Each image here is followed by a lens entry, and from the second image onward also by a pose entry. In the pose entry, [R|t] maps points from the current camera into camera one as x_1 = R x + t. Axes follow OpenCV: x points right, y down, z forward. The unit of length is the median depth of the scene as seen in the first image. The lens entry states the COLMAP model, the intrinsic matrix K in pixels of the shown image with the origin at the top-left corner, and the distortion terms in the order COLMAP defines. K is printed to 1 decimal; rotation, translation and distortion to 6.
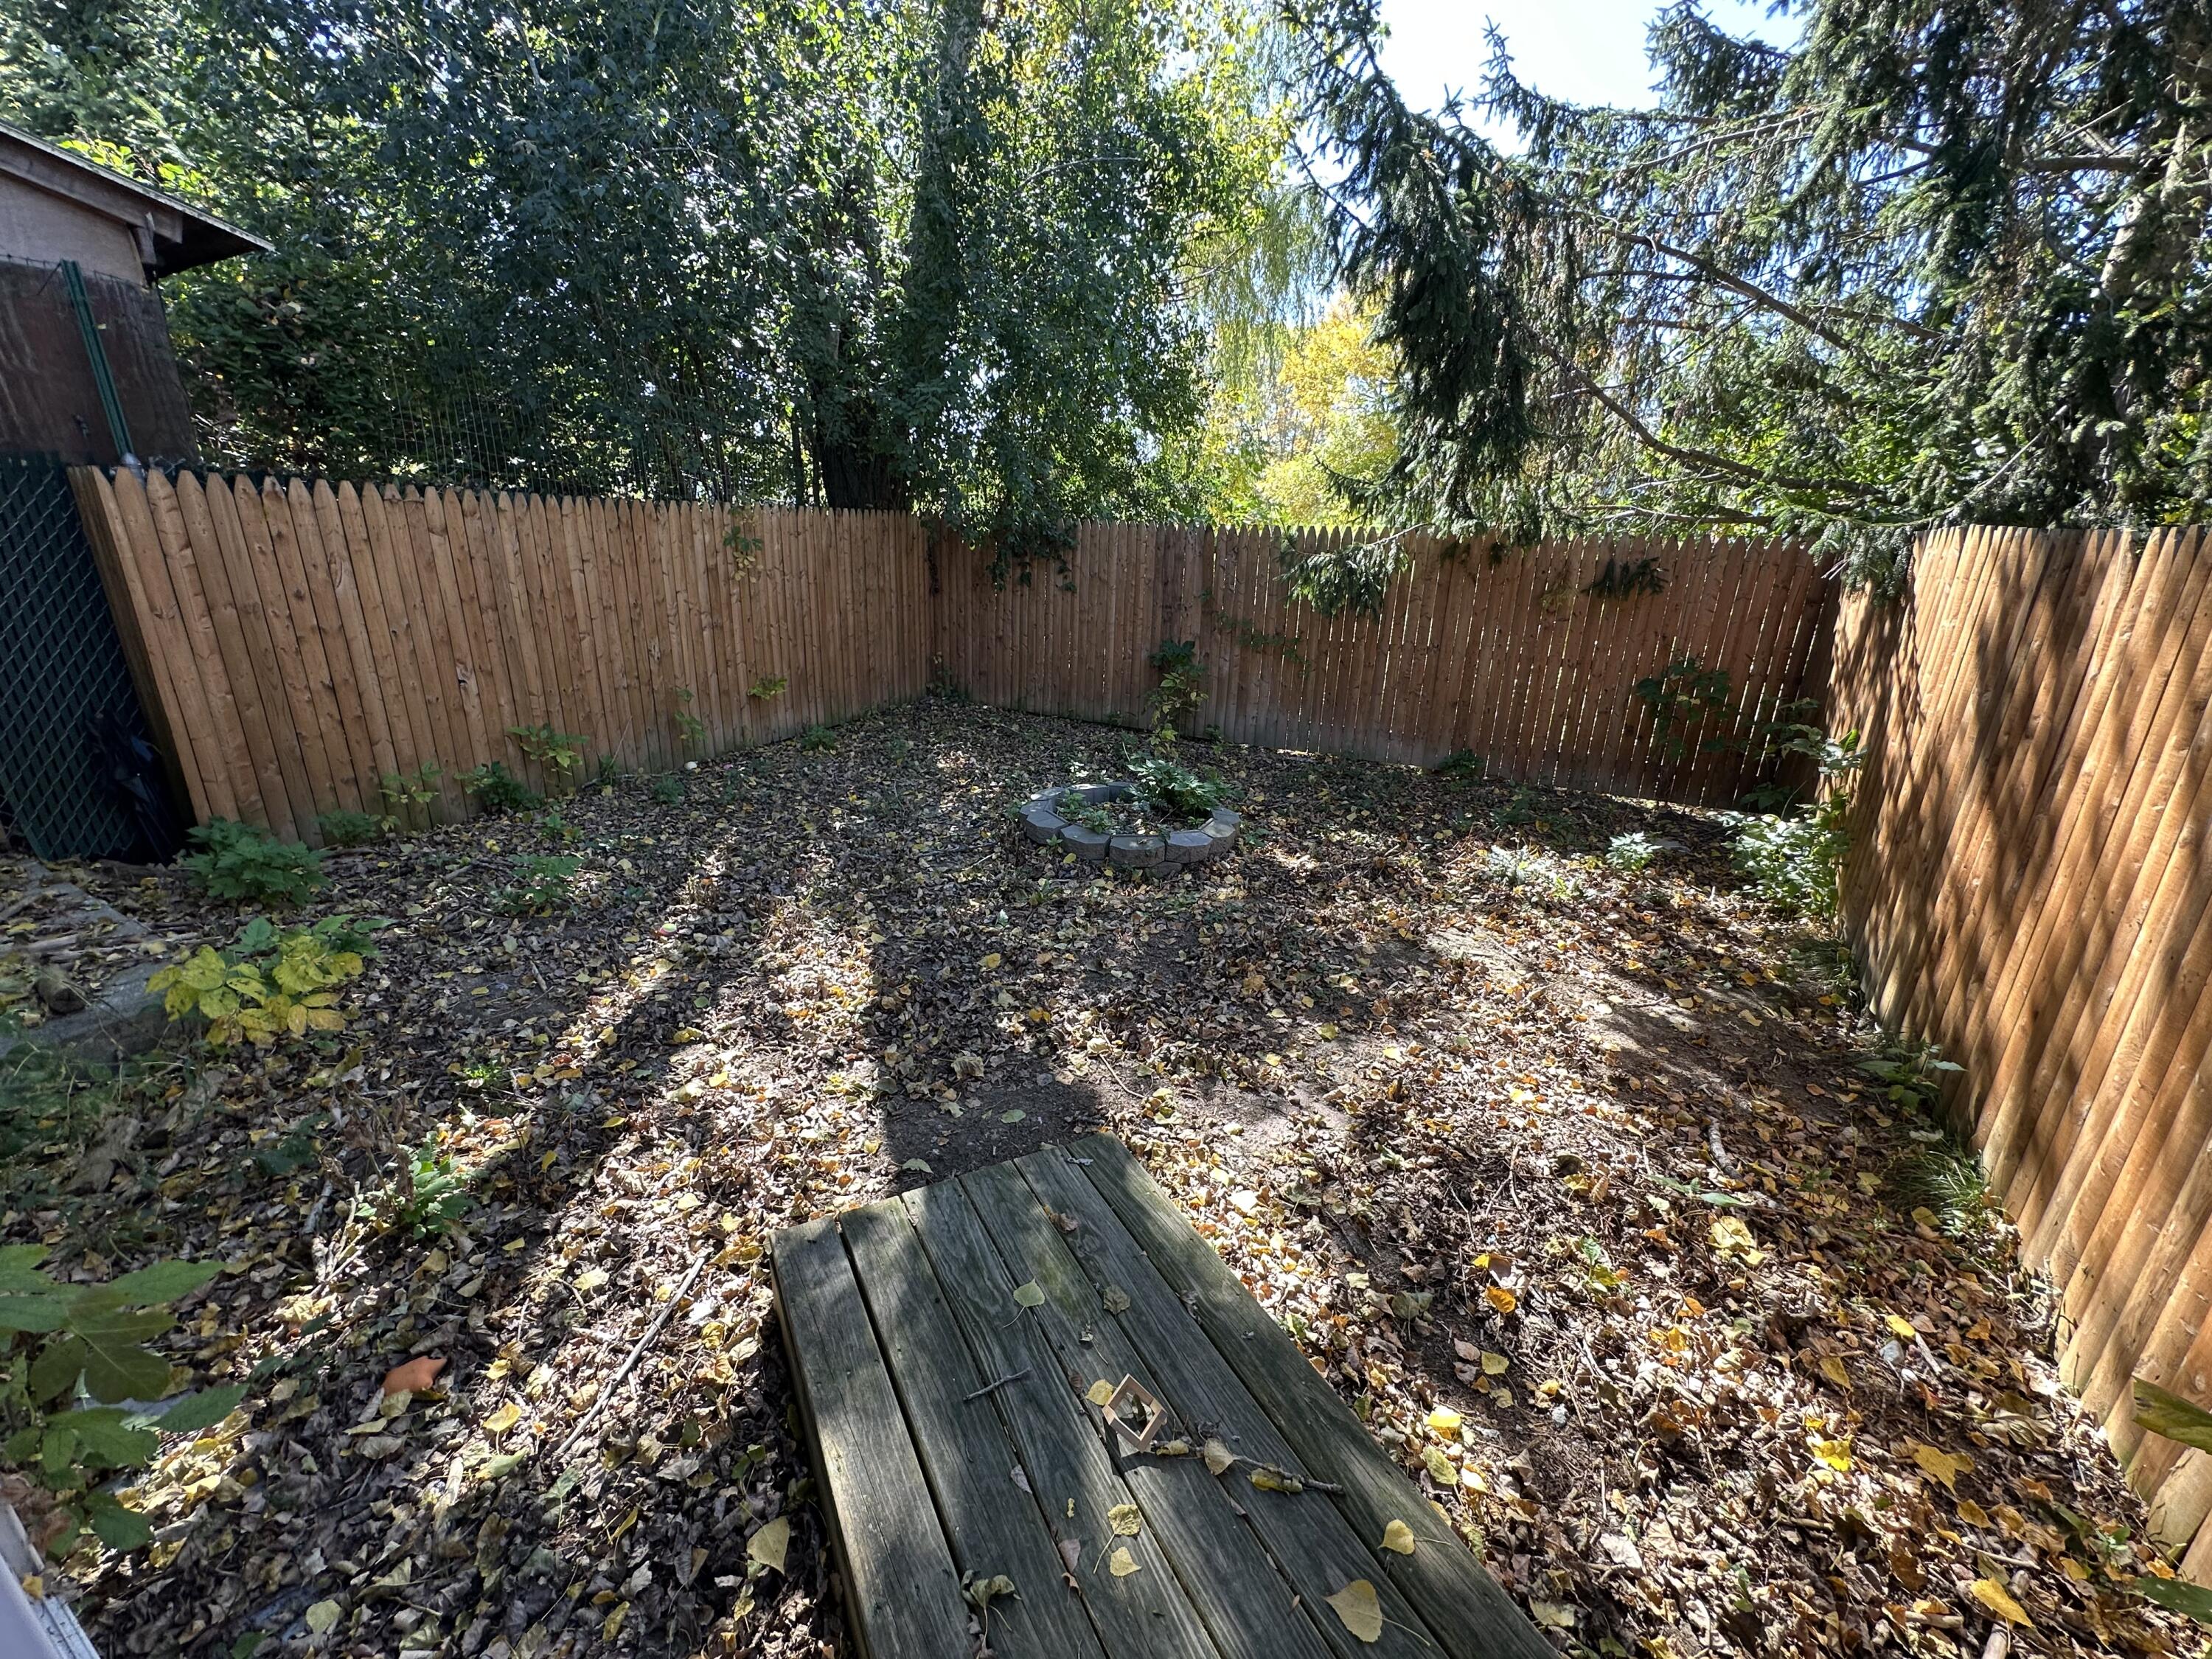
lens RADIAL K [[885.2, 0, 1100.7], [0, 885.2, 829.5], [0, 0, 1]] dist [0.002966, 0.000083]
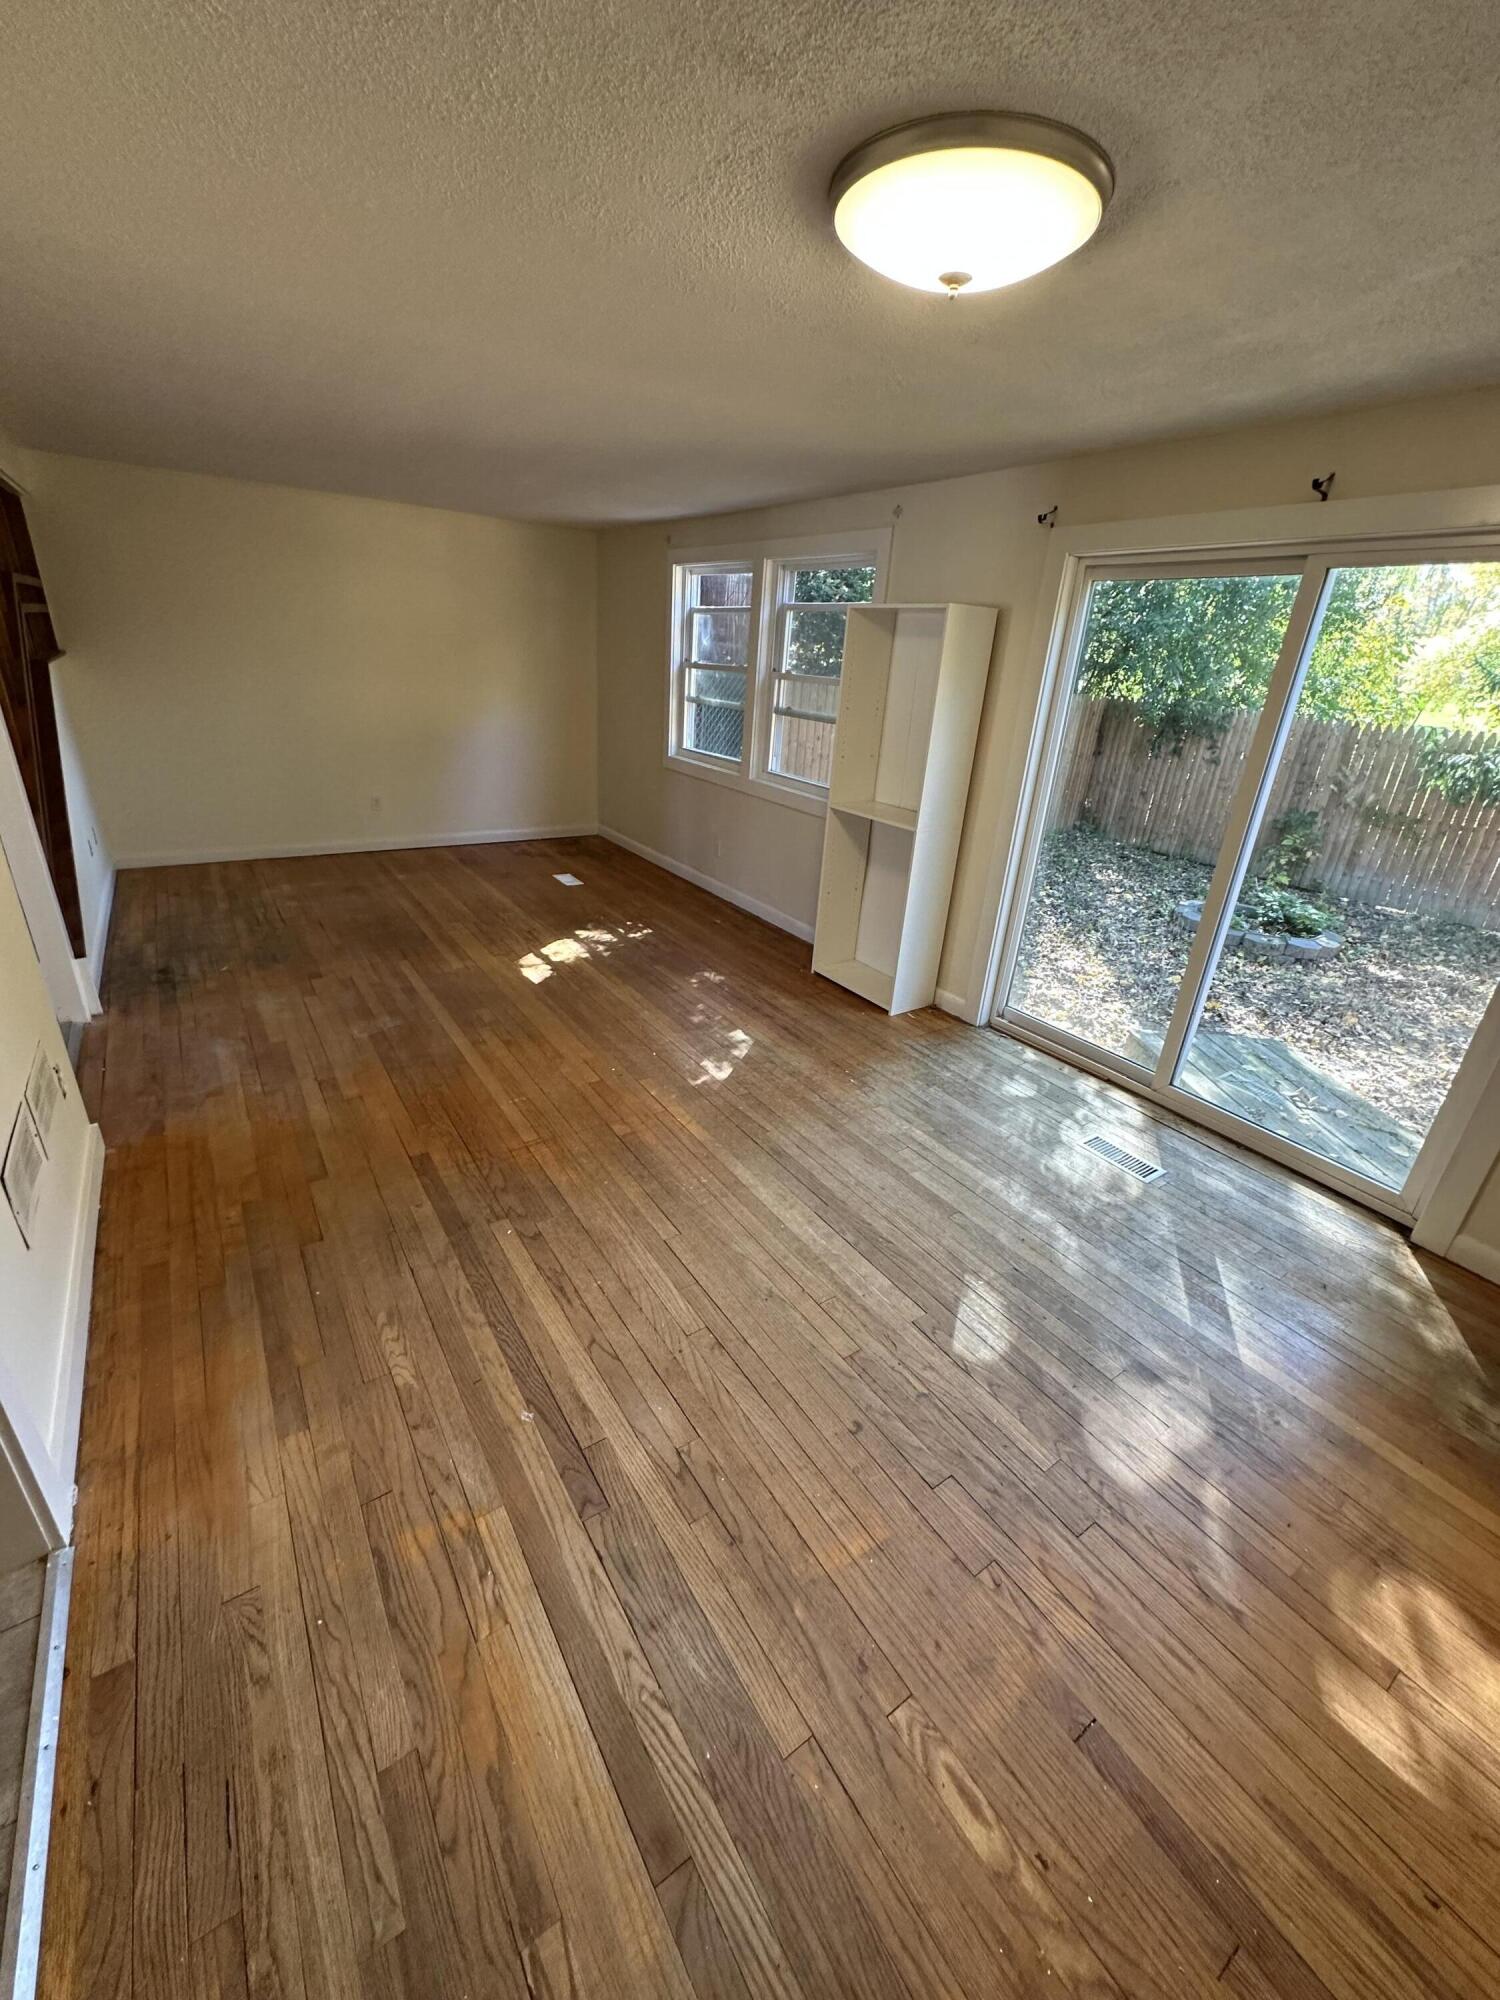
lens RADIAL K [[800.4, 0, 750.0], [0, 800.4, 1000.0], [0, 0, 1]] dist [0.002966, 0.000083]
pose [[0.896811, 0.206327, -0.391356, -0.161505], [-0.184276, 0.978412, 0.093551, 0.126996], [0.402210, -0.011780, 0.915472, -0.522988]]
